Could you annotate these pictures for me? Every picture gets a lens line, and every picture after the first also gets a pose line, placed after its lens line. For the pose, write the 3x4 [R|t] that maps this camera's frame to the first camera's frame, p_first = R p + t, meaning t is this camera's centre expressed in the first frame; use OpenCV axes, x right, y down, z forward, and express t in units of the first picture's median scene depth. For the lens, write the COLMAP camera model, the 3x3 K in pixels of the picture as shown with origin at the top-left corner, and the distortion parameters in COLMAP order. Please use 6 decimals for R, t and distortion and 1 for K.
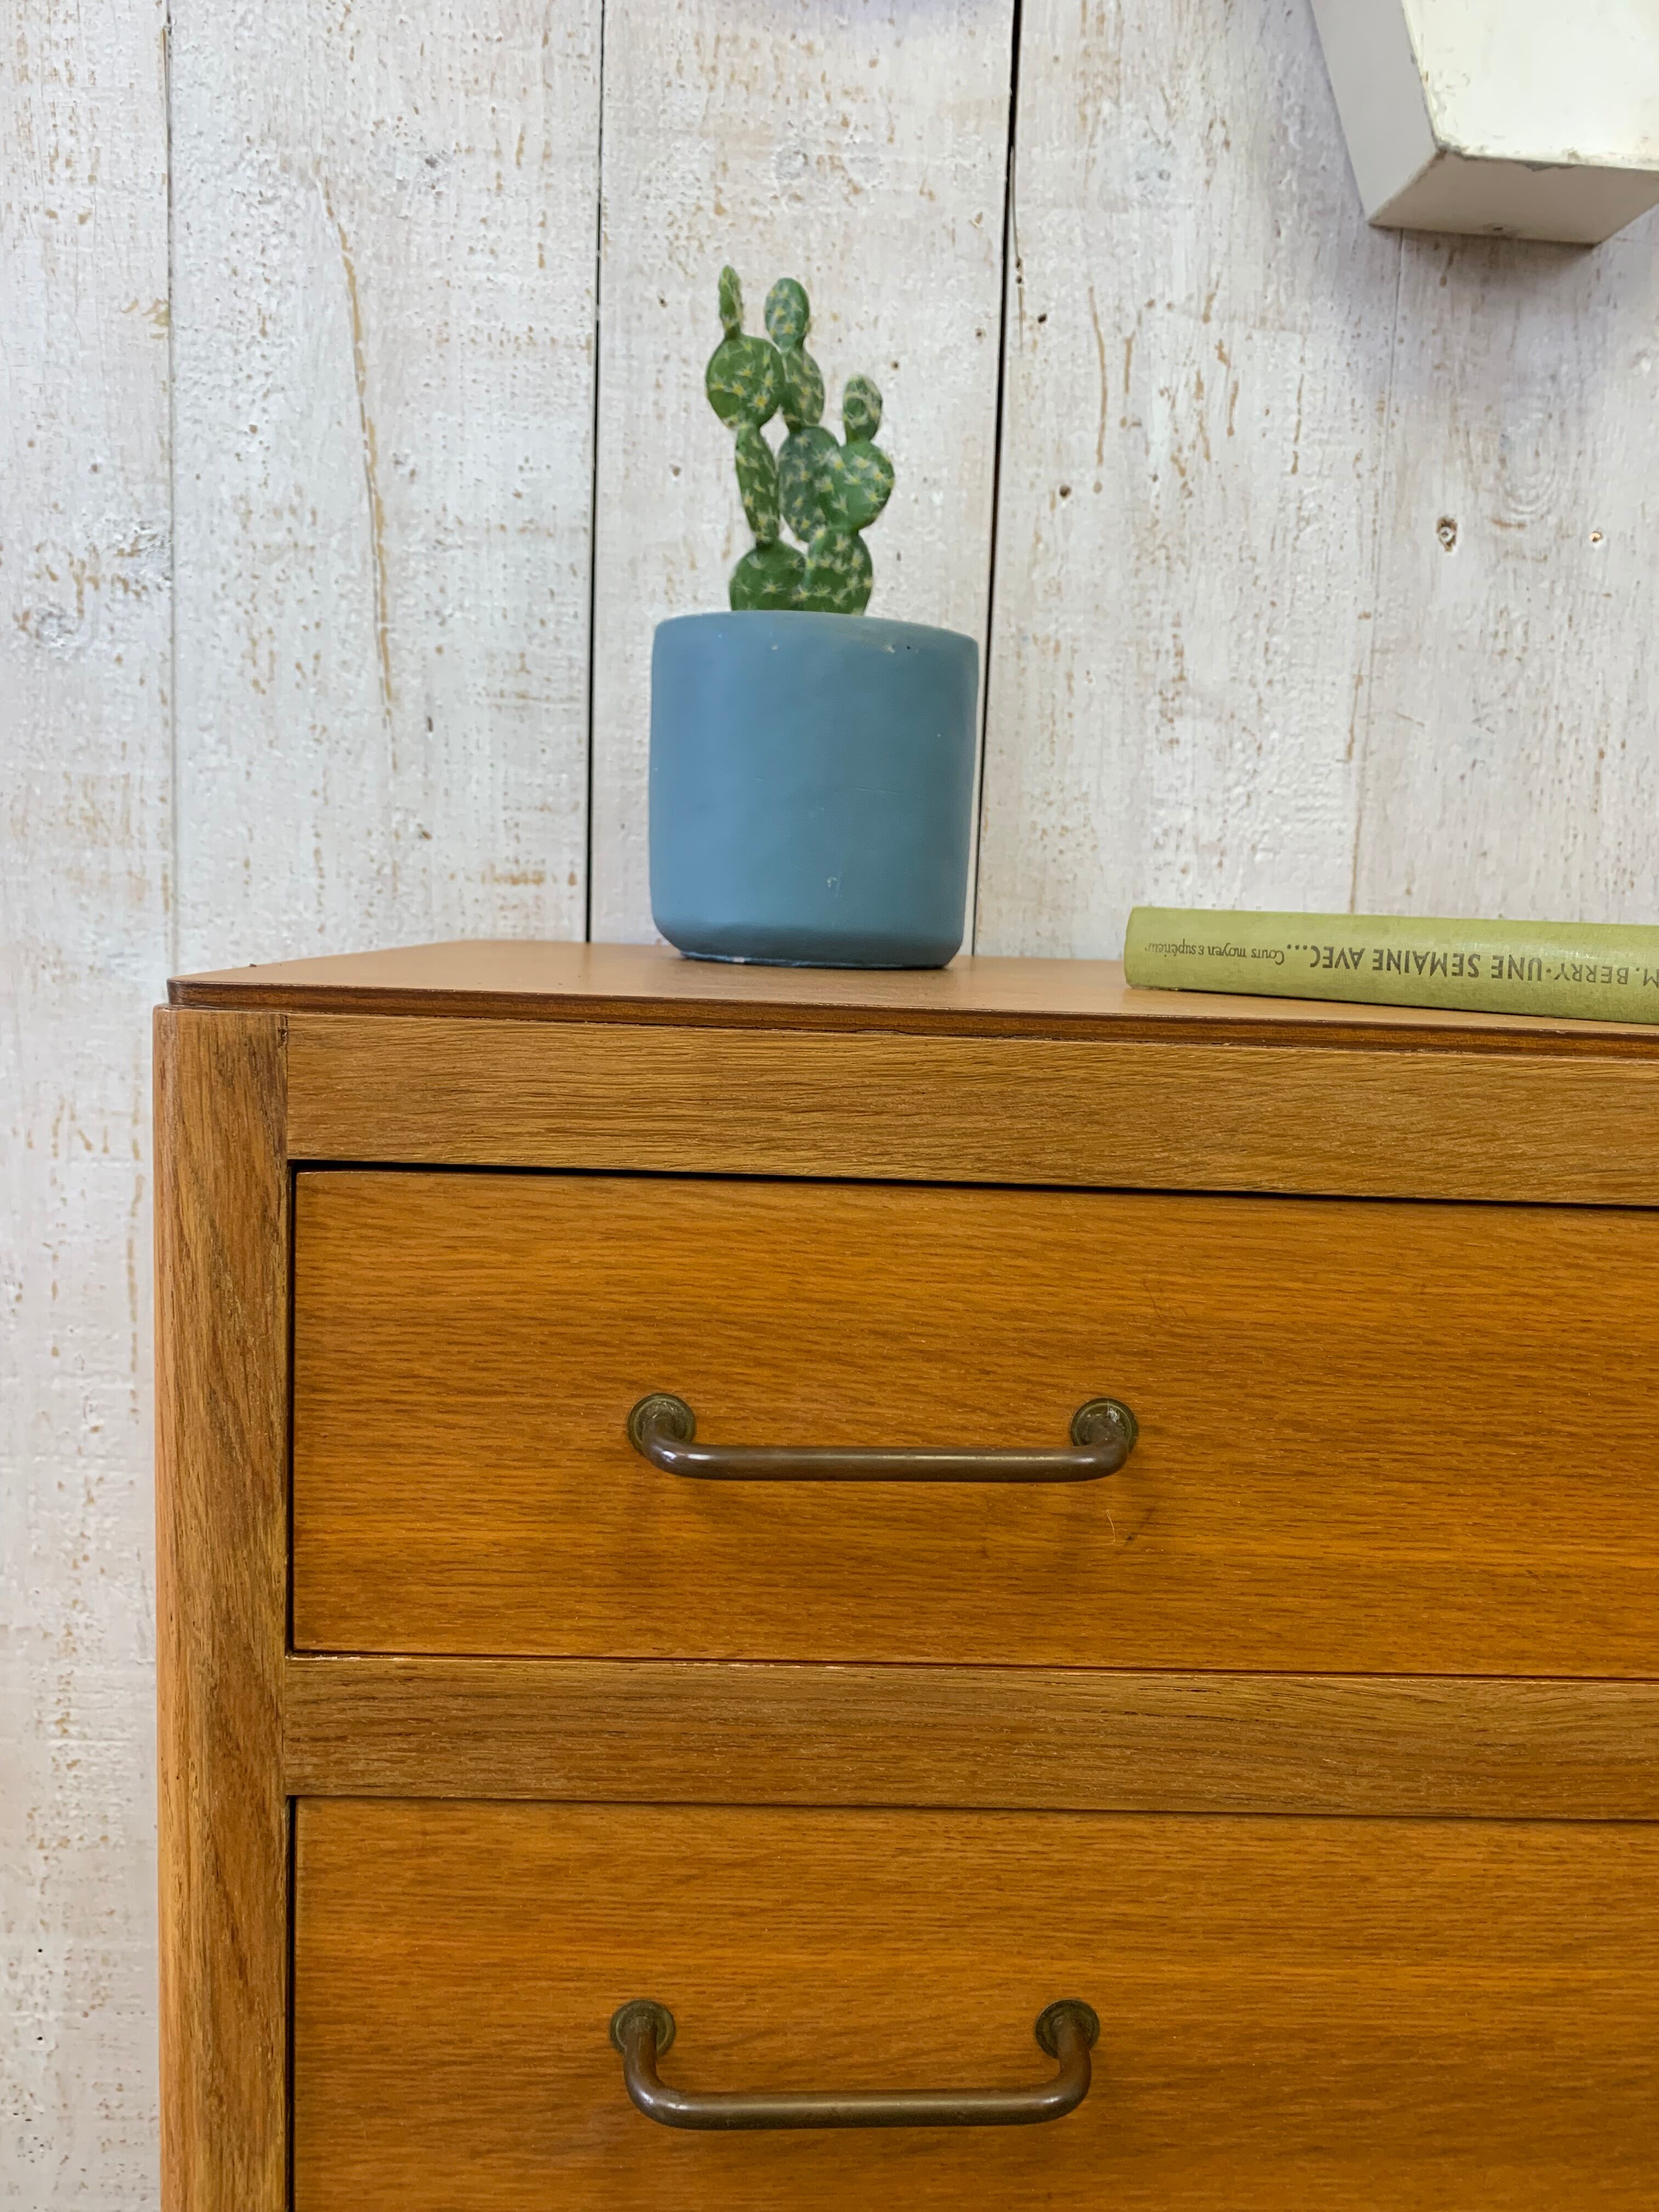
lens RADIAL K [[1717.6, 0, 805.9], [0, 1717.6, 1088.5], [0, 0, 1]] dist [0.004197, -0.003506]
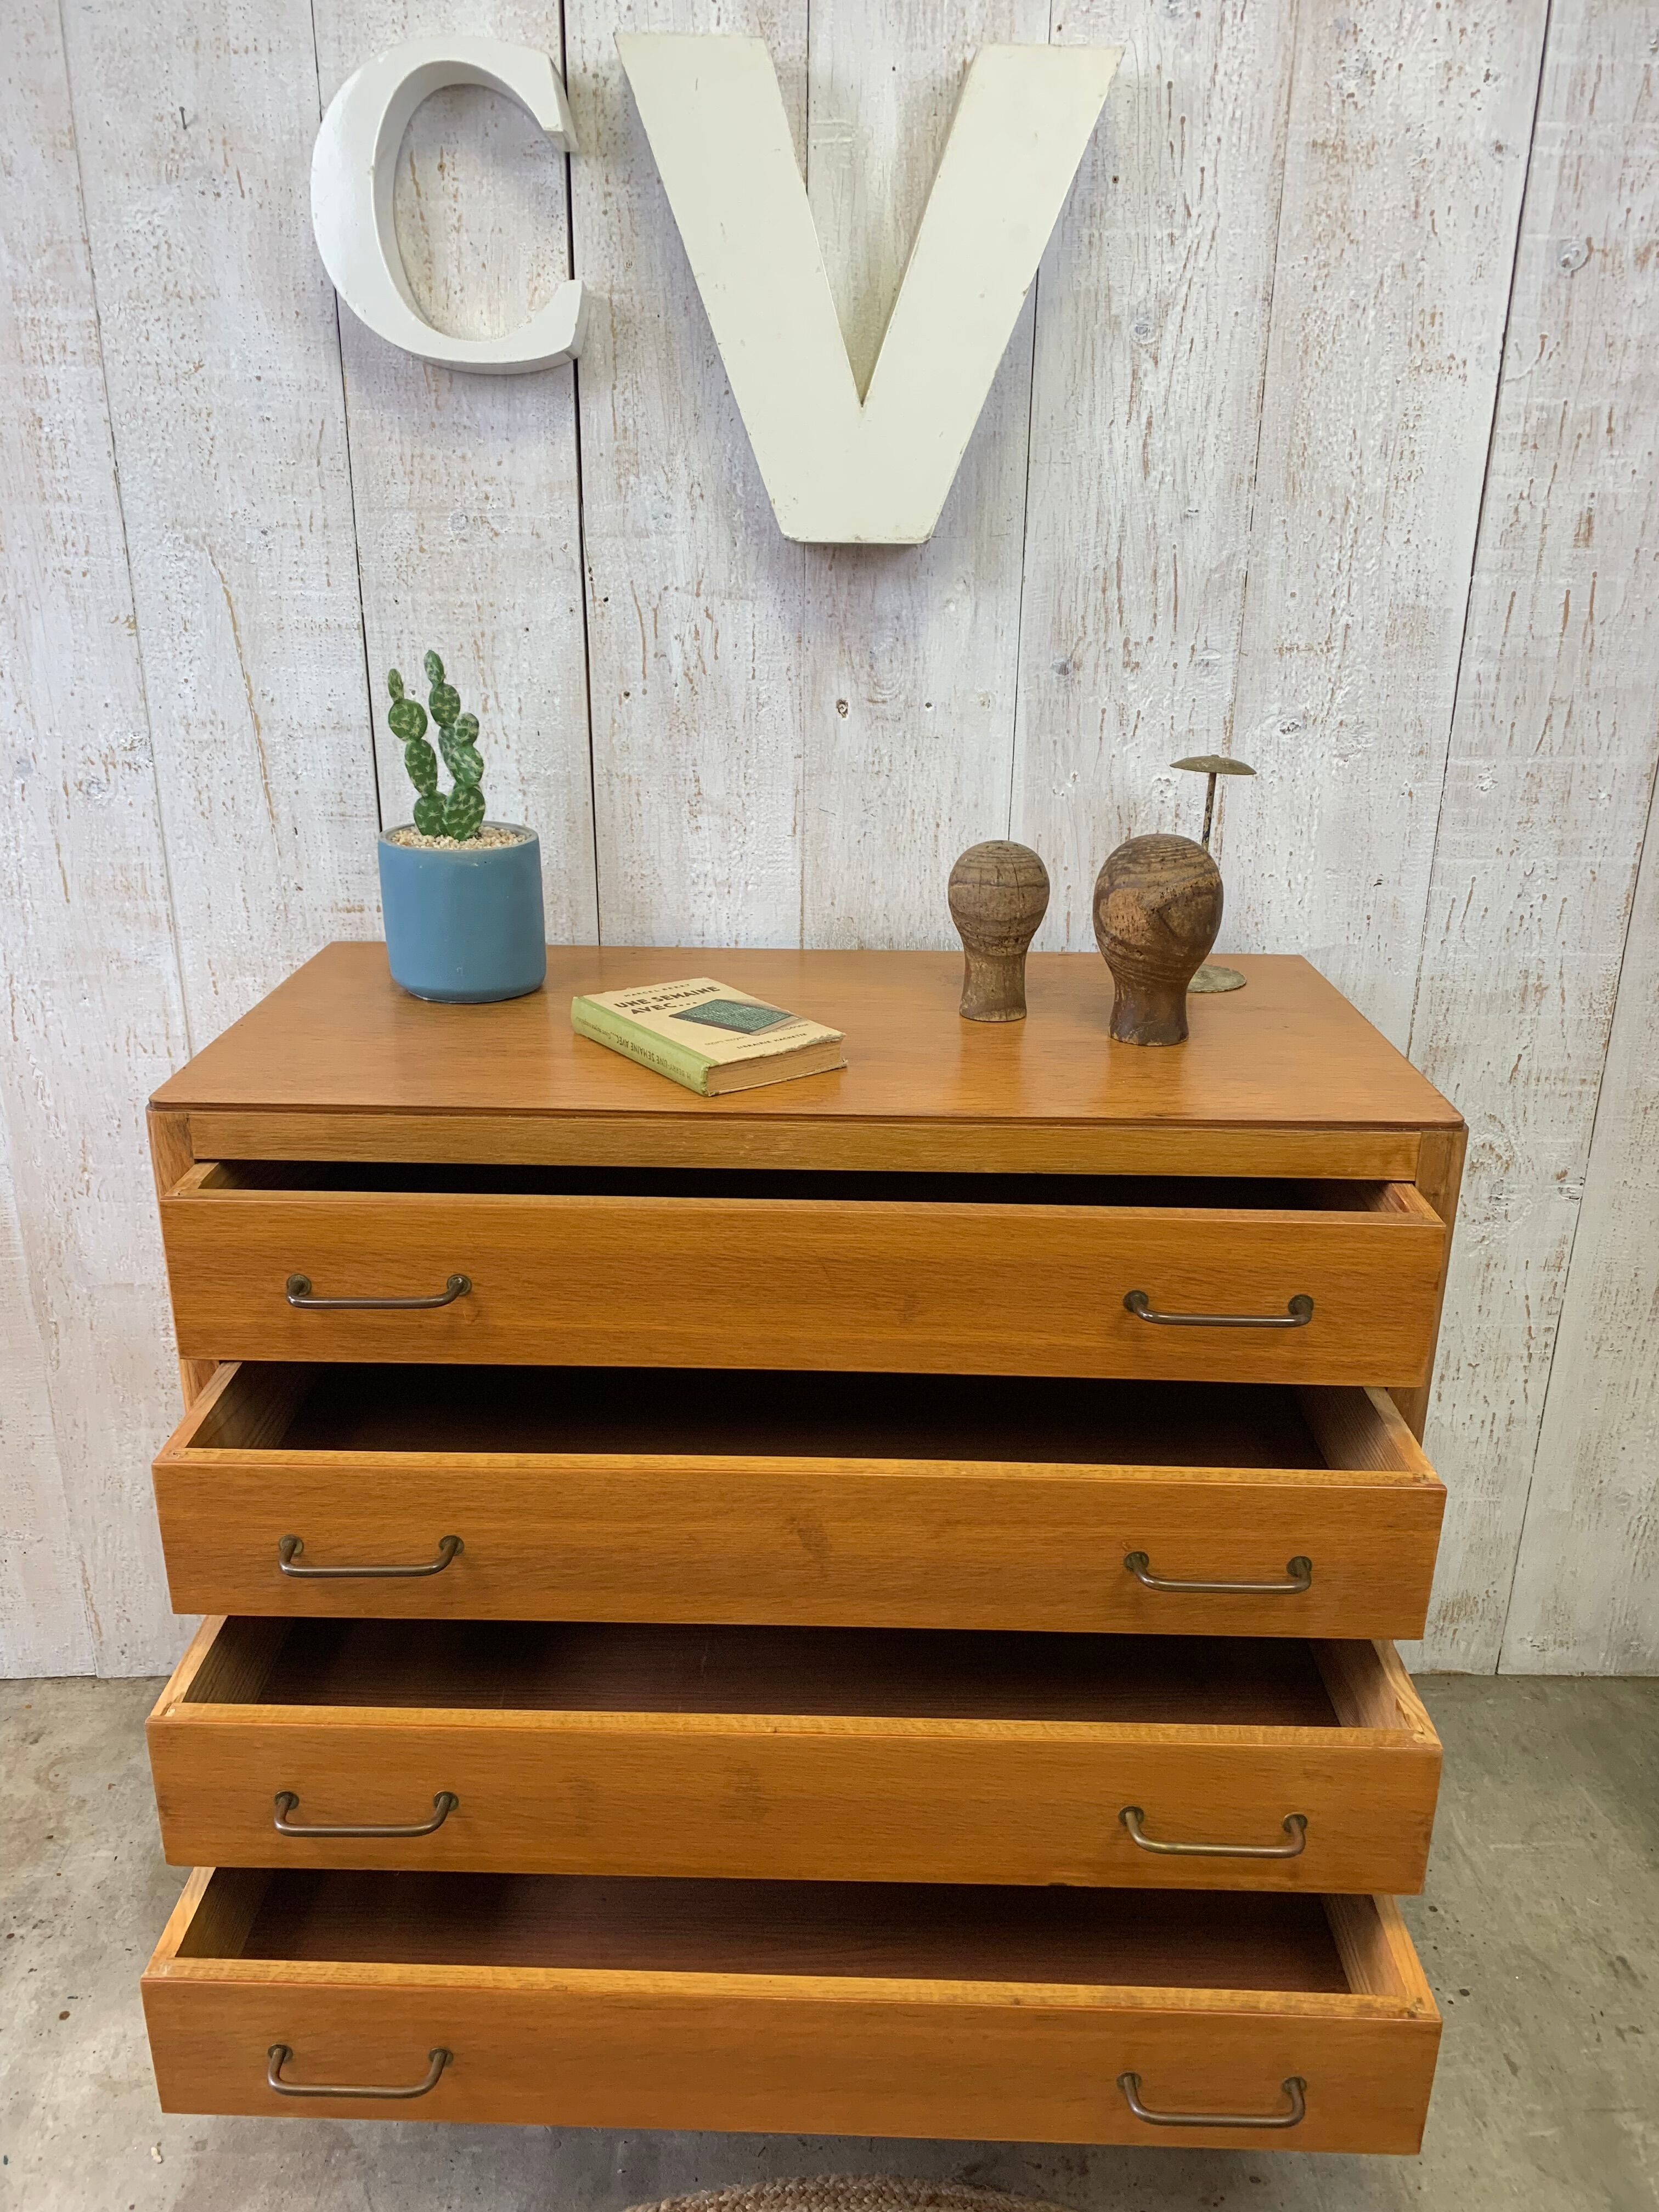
lens RADIAL K [[1706.7, 0, 797.6], [0, 1706.7, 1117.0], [0, 0, 1]] dist [0.016873, -0.016739]
pose [[0.997969, -0.008862, -0.063080, 0.455379], [0.023560, 0.971403, 0.236266, -0.344553], [0.059183, -0.237272, 0.969639, -0.879558]]
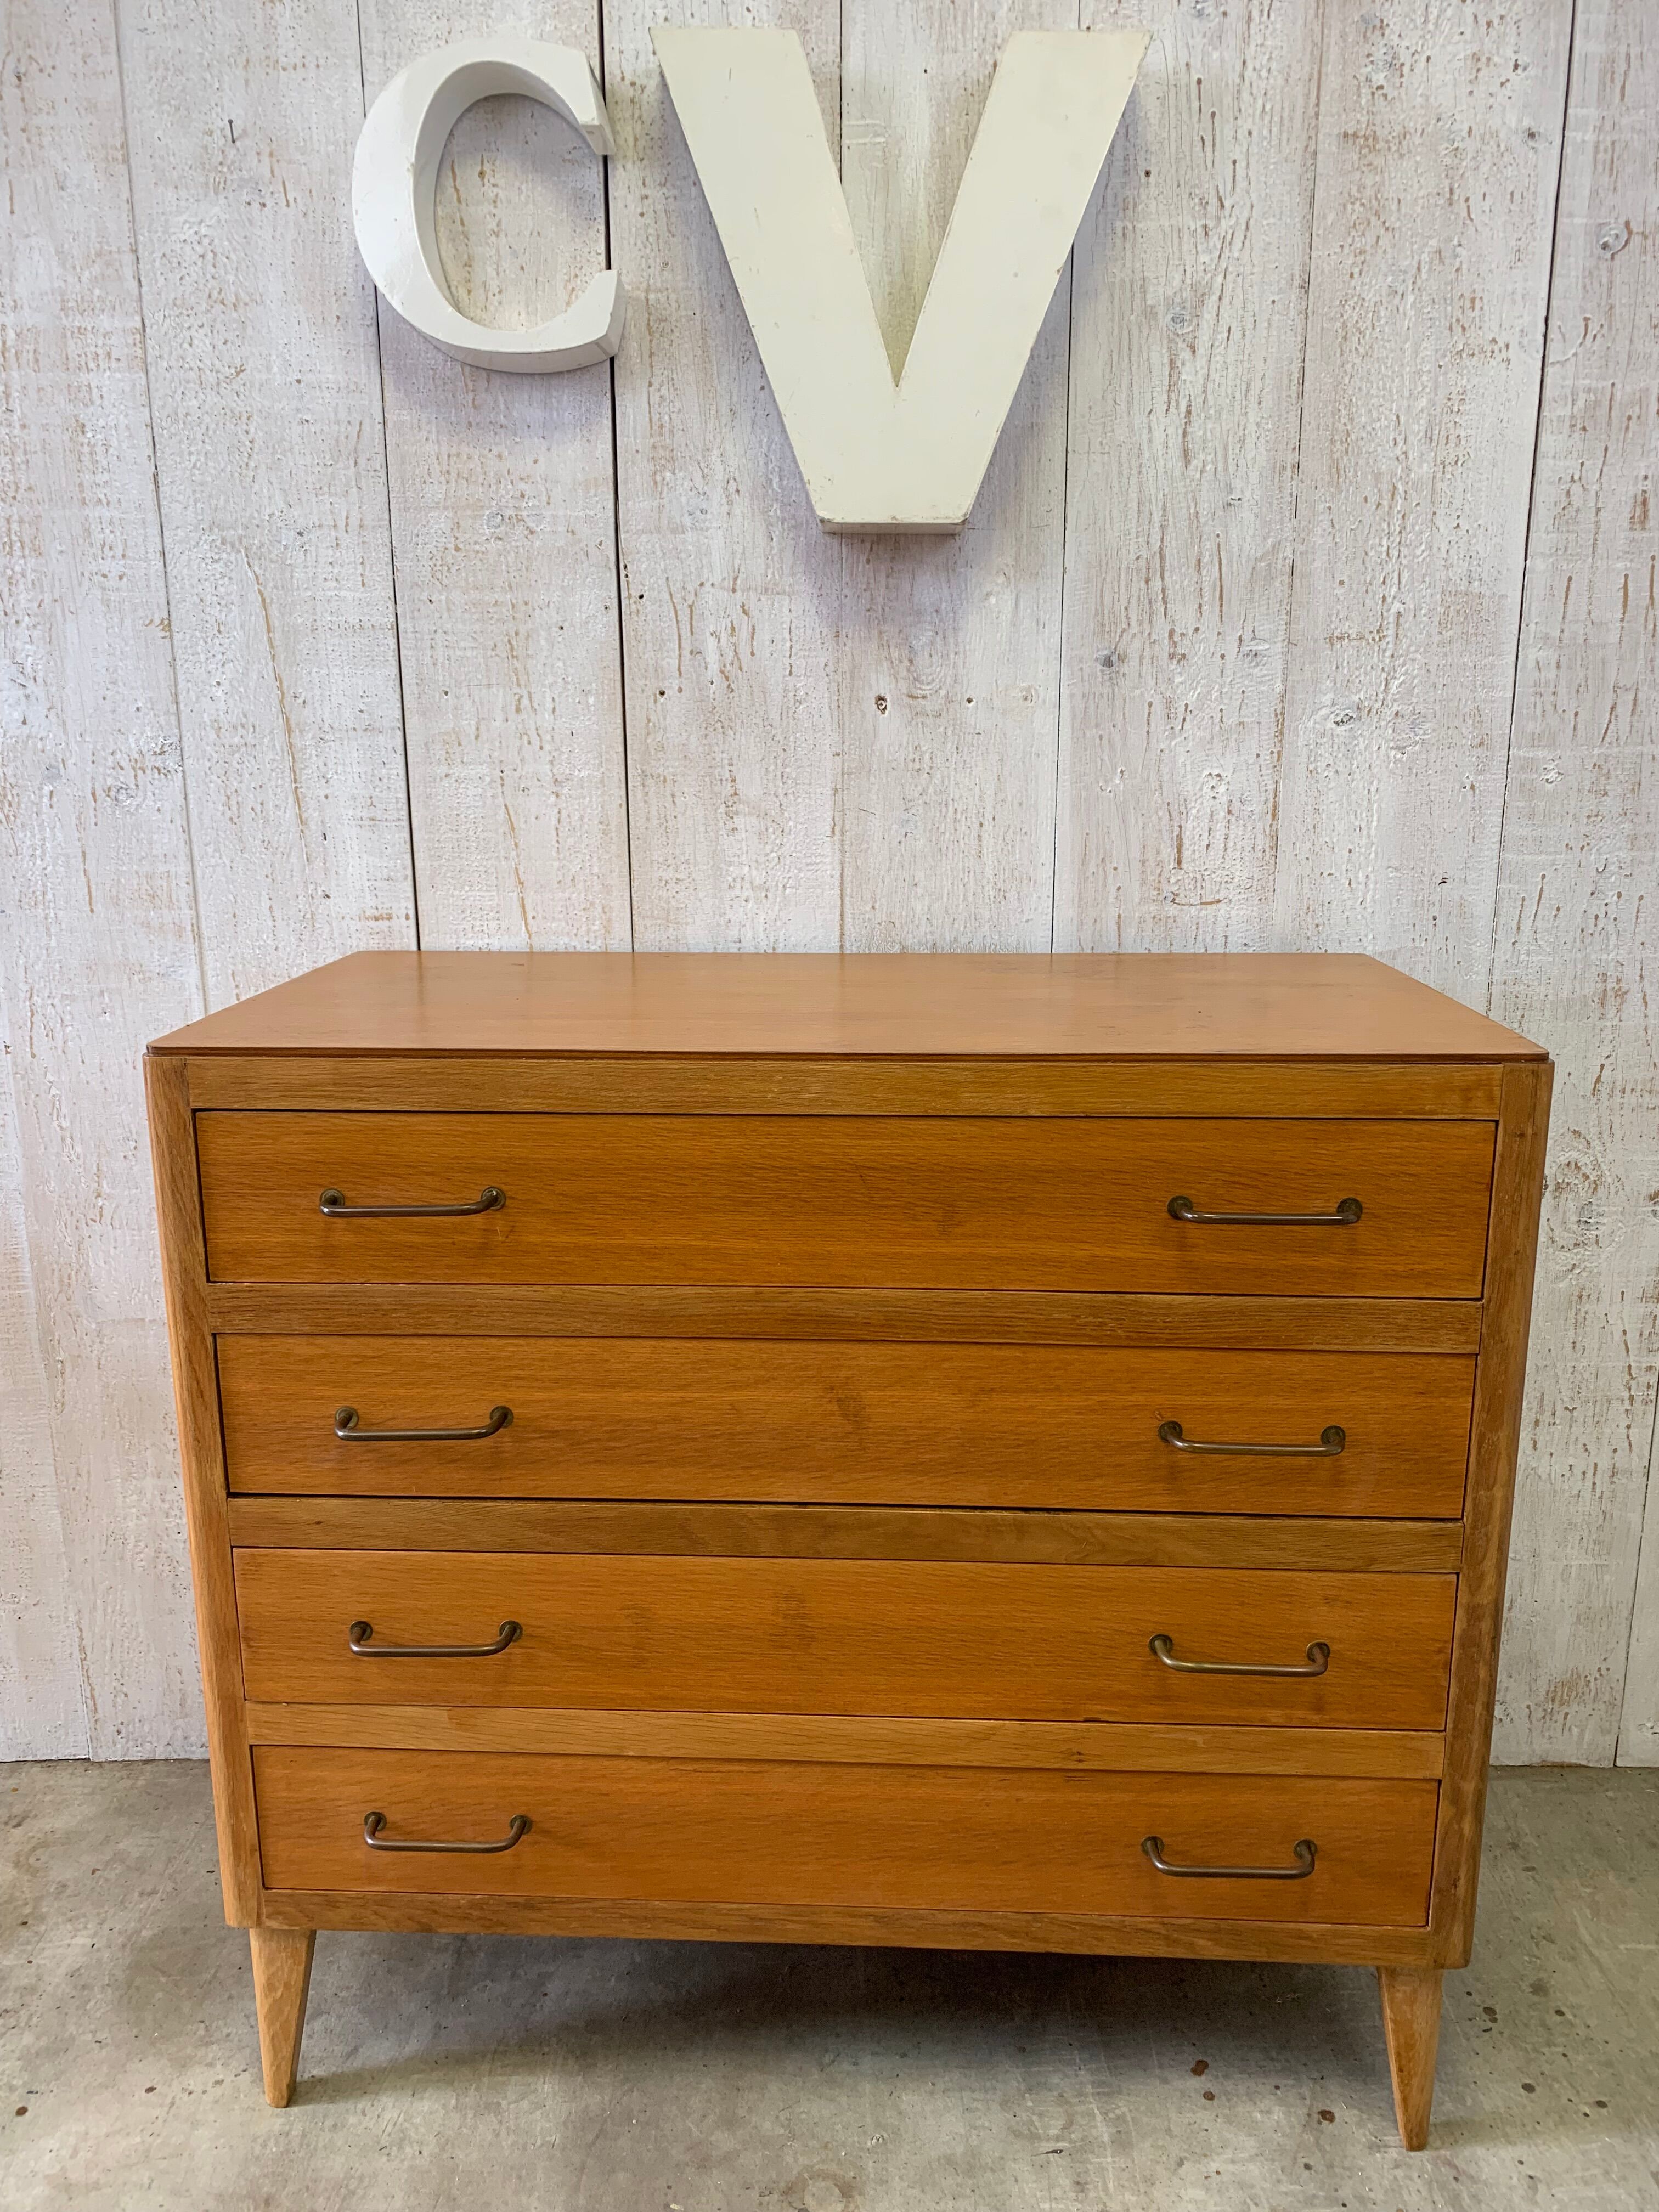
lens RADIAL K [[1706.7, 0, 811.3], [0, 1706.7, 1102.2], [0, 0, 1]] dist [0.016873, -0.016739]
pose [[0.995764, -0.021506, -0.089395, 0.469750], [0.031875, 0.992710, 0.116234, -0.127980], [0.086243, -0.118592, 0.989191, -0.823706]]
